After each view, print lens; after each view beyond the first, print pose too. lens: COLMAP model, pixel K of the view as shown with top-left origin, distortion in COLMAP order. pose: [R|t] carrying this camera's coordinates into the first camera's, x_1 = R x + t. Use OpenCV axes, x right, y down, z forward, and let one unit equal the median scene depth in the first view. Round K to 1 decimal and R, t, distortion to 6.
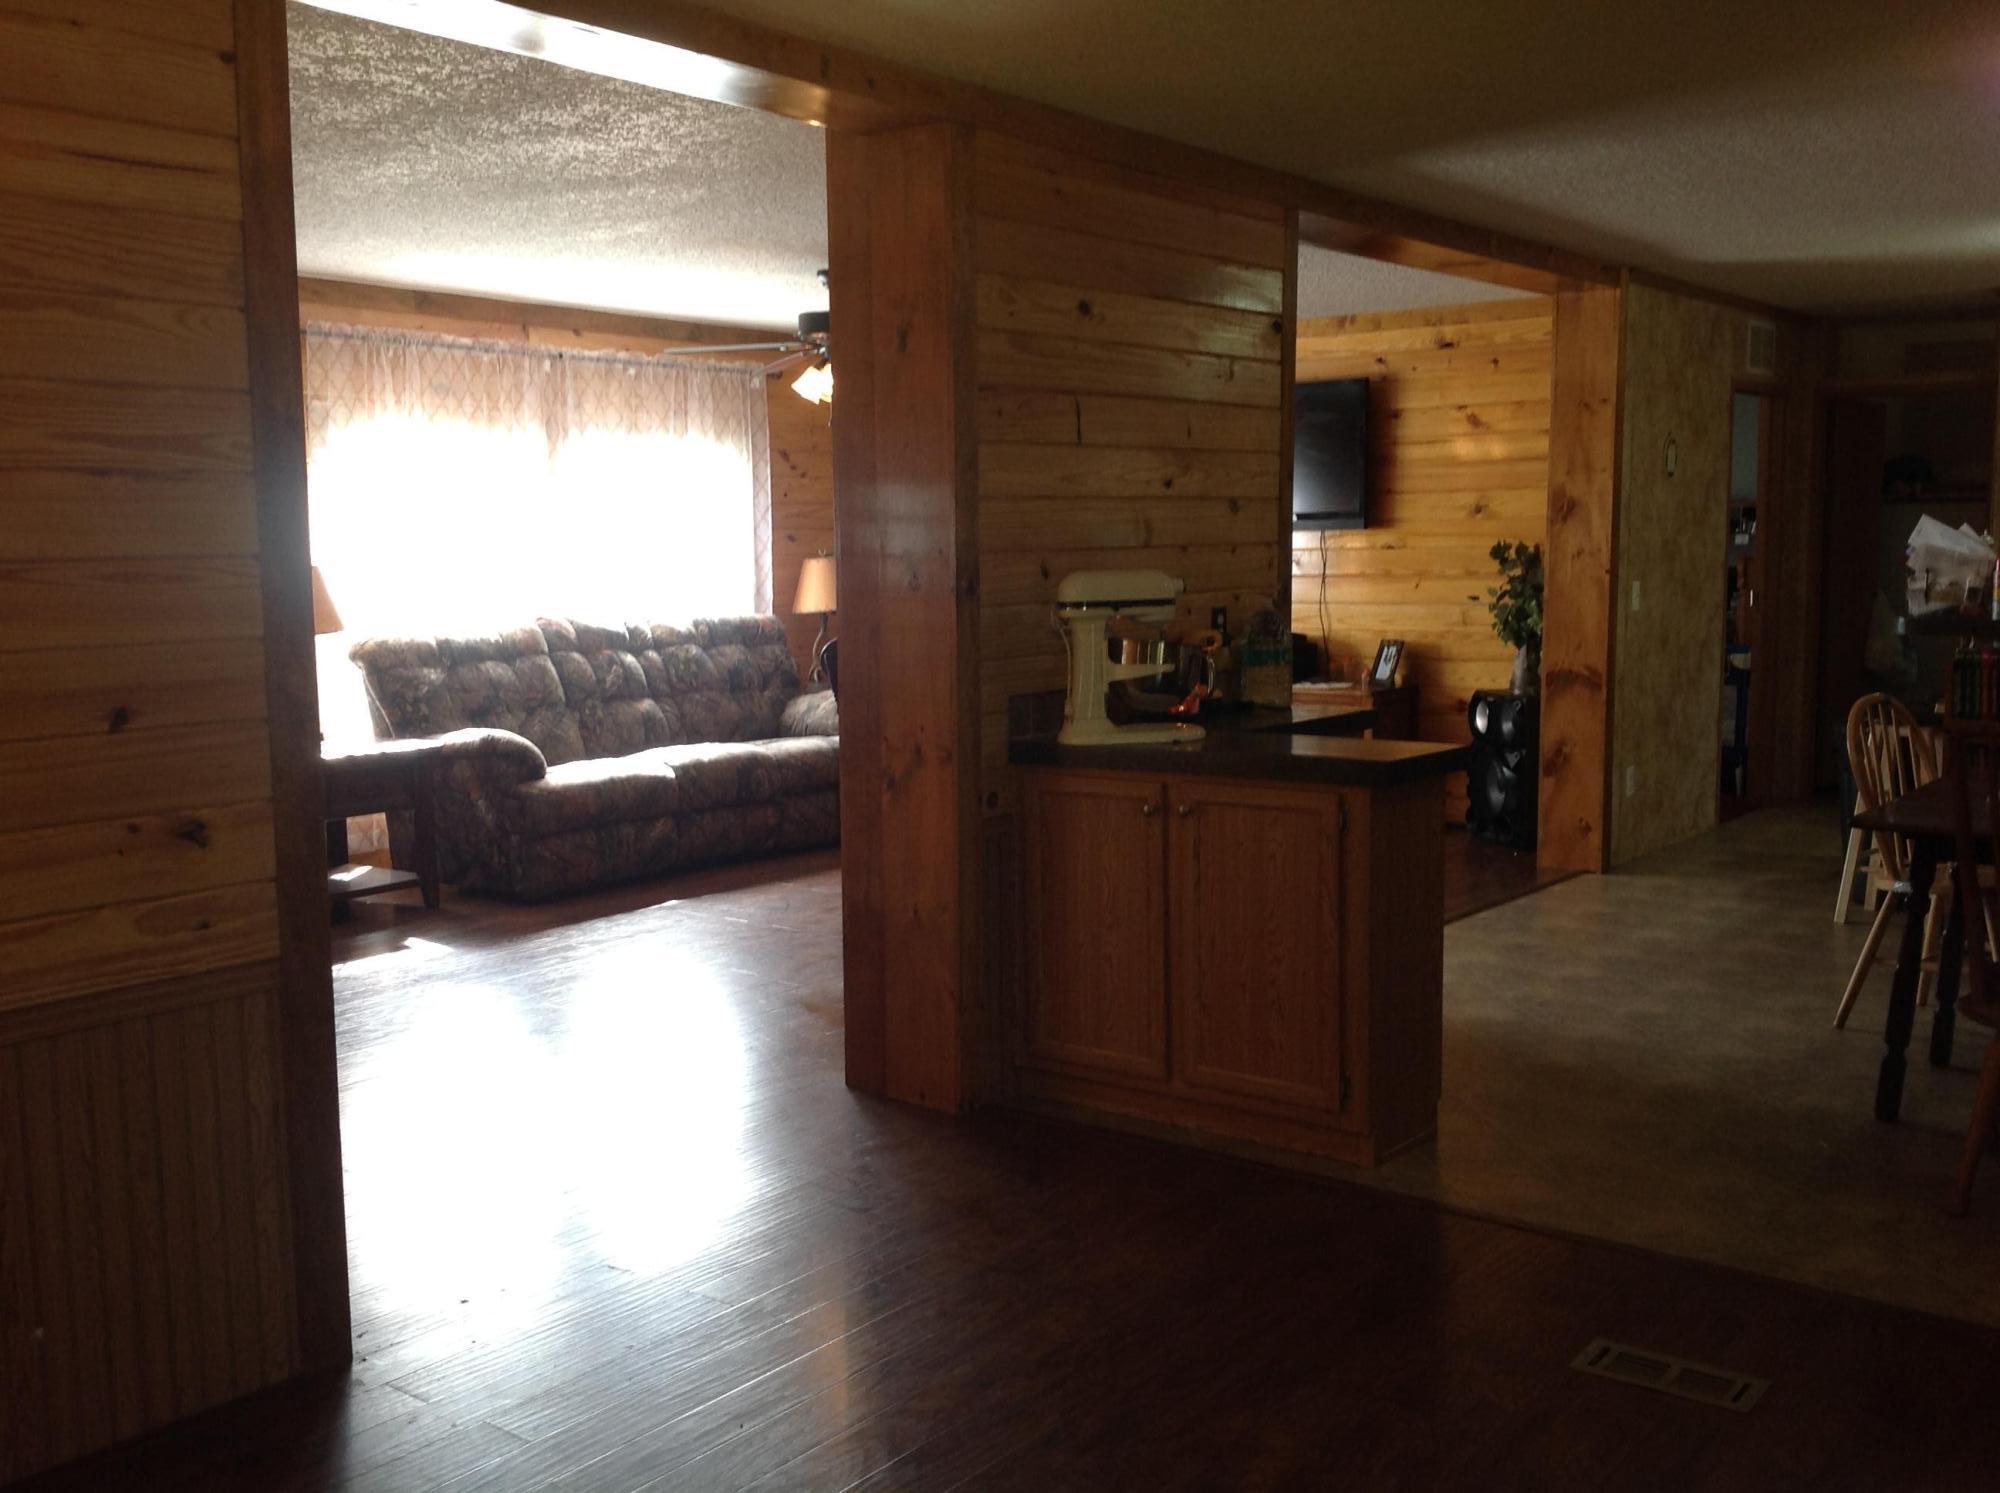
lens RADIAL K [[1868.3, 0, 1000.1], [0, 1868.3, 743.4], [0, 0, 1]] dist [0.182462, -0.393058]
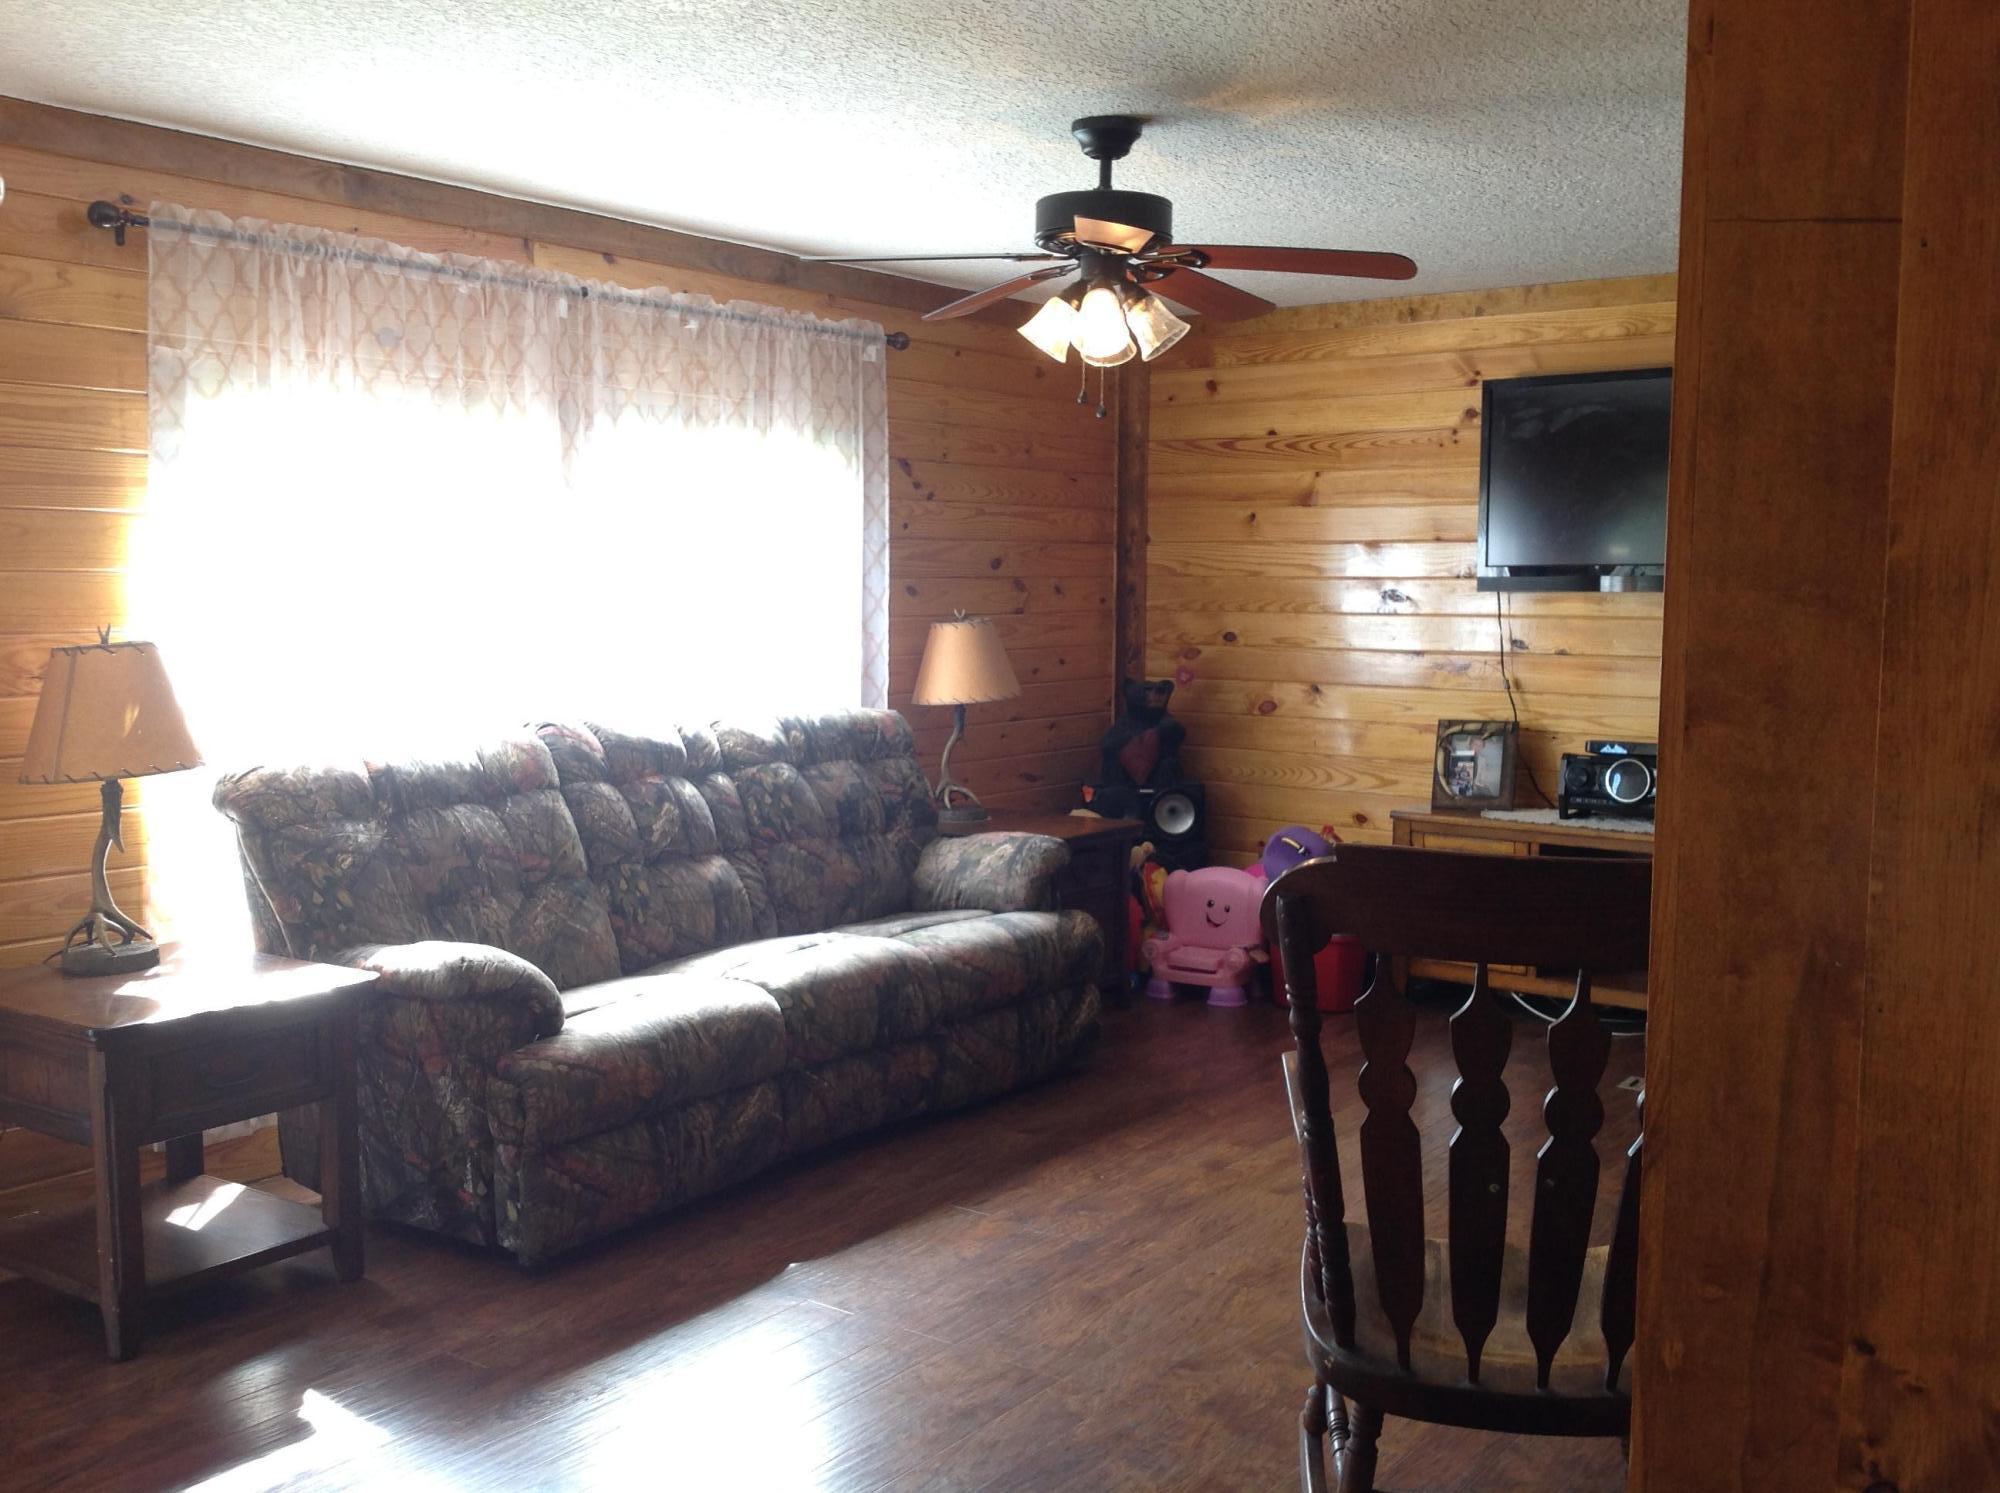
lens RADIAL K [[1922.2, 0, 997.4], [0, 1922.2, 755.2], [0, 0, 1]] dist [0.186531, -0.451745]
pose [[0.999666, 0.014138, 0.021644, -0.108479], [-0.013805, 0.999785, -0.015455, -0.047067], [-0.021858, 0.015151, 0.999646, 0.365032]]
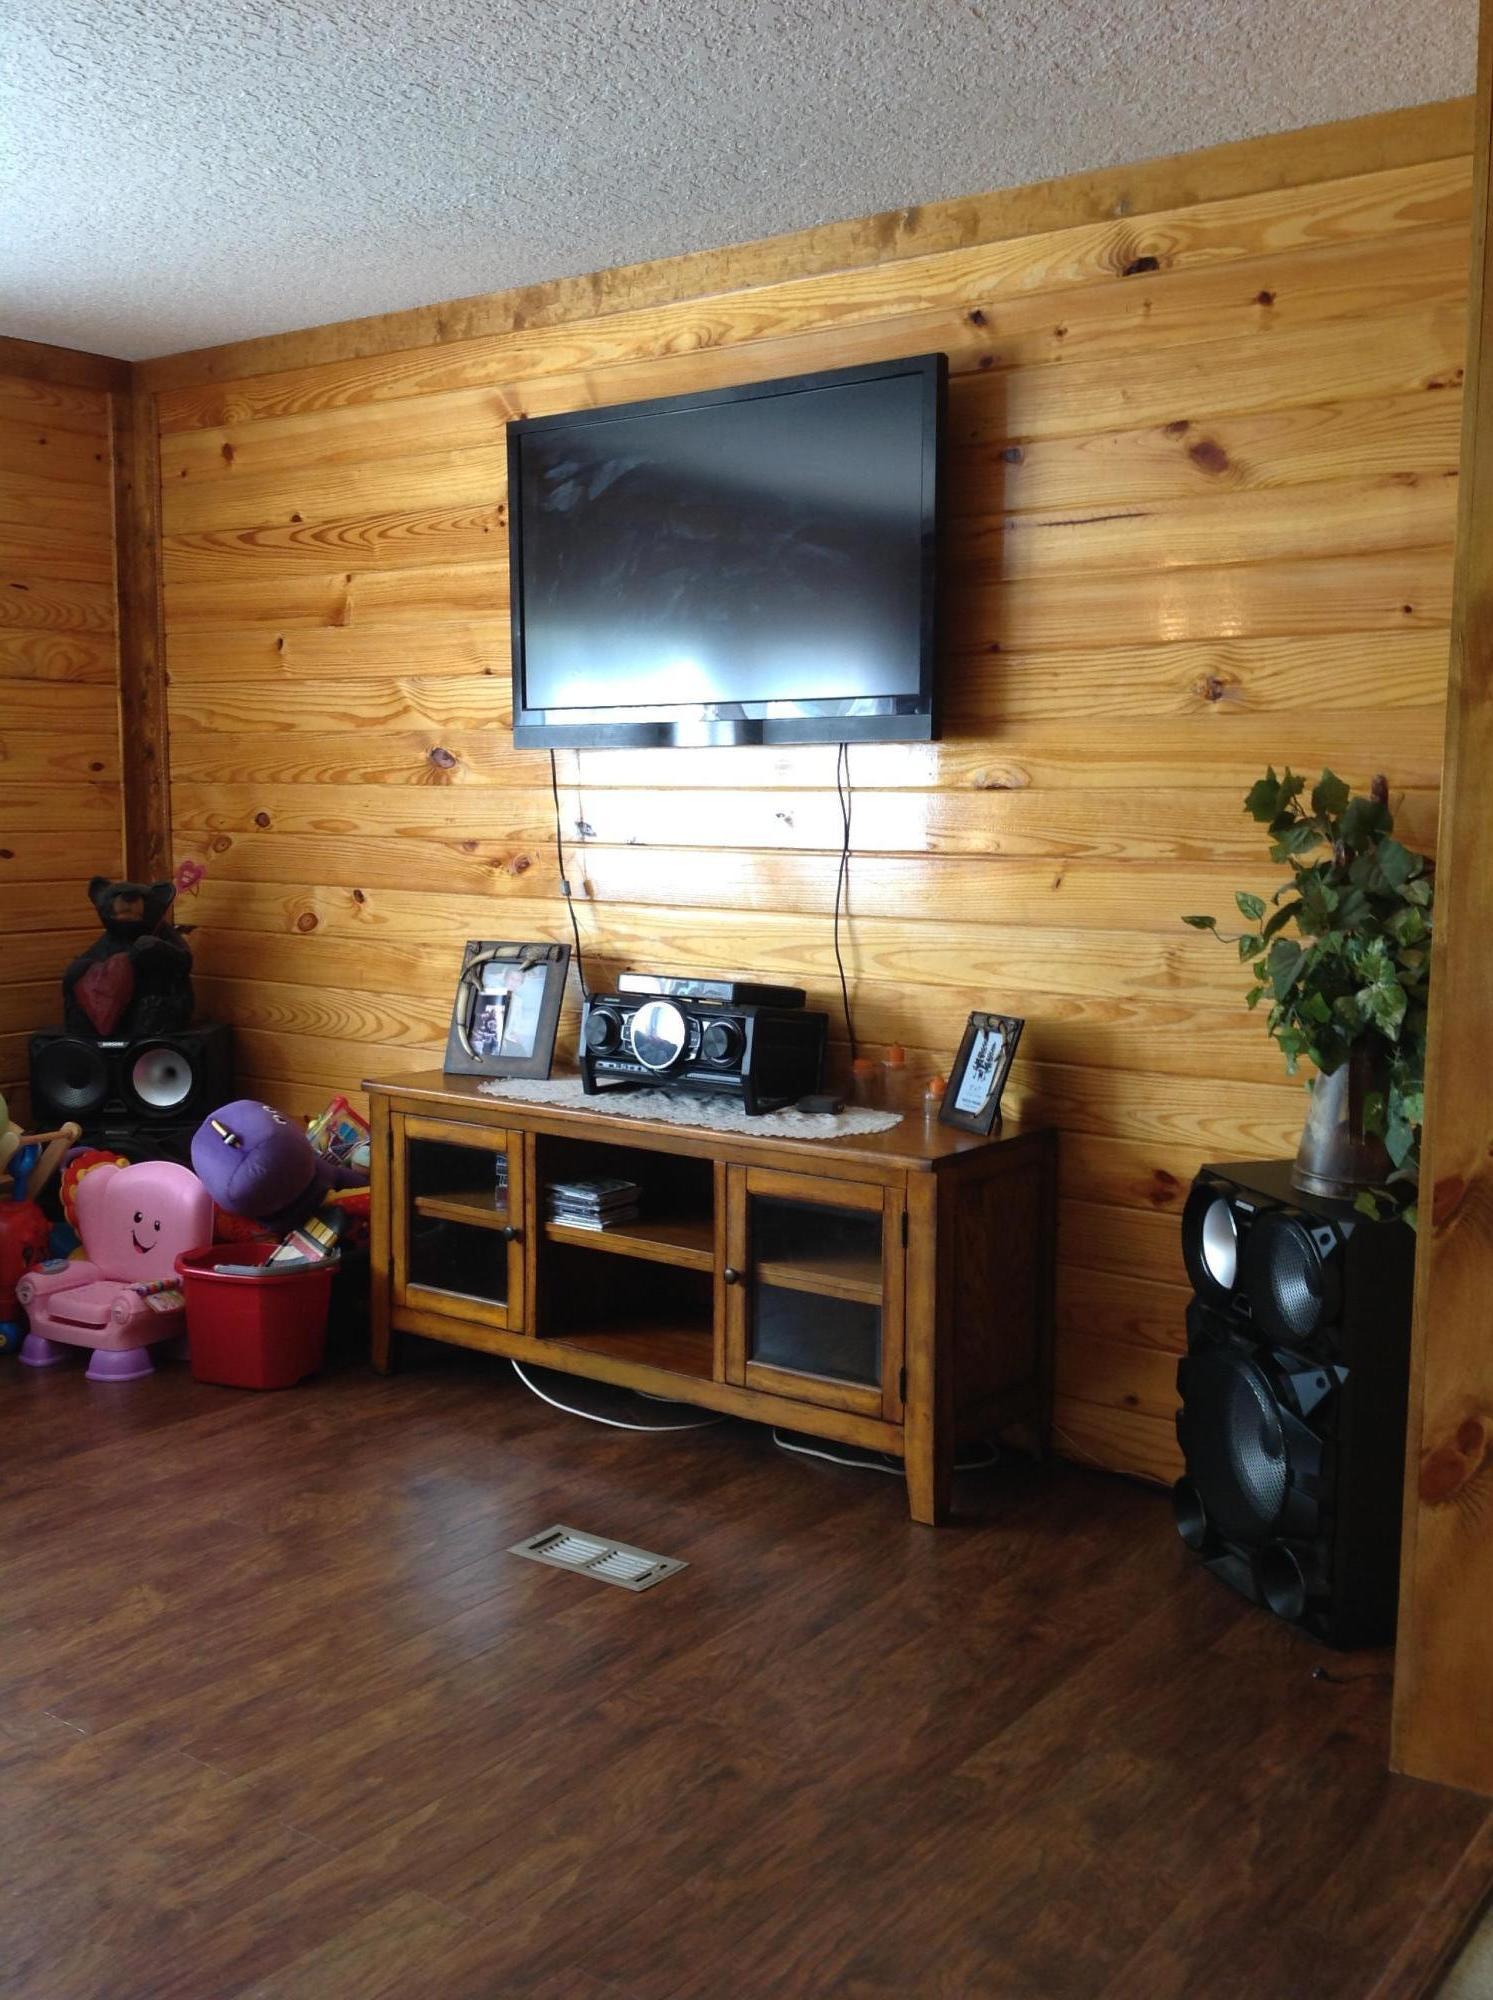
lens RADIAL K [[1922.2, 0, 740.3], [0, 1922.2, 1005.9], [0, 0, 1]] dist [0.186531, -0.451745]
pose [[0.999449, 0.017936, 0.027924, 0.151772], [-0.017846, 0.999835, -0.003473, -0.058215], [-0.027981, 0.002972, 0.999604, 0.628630]]
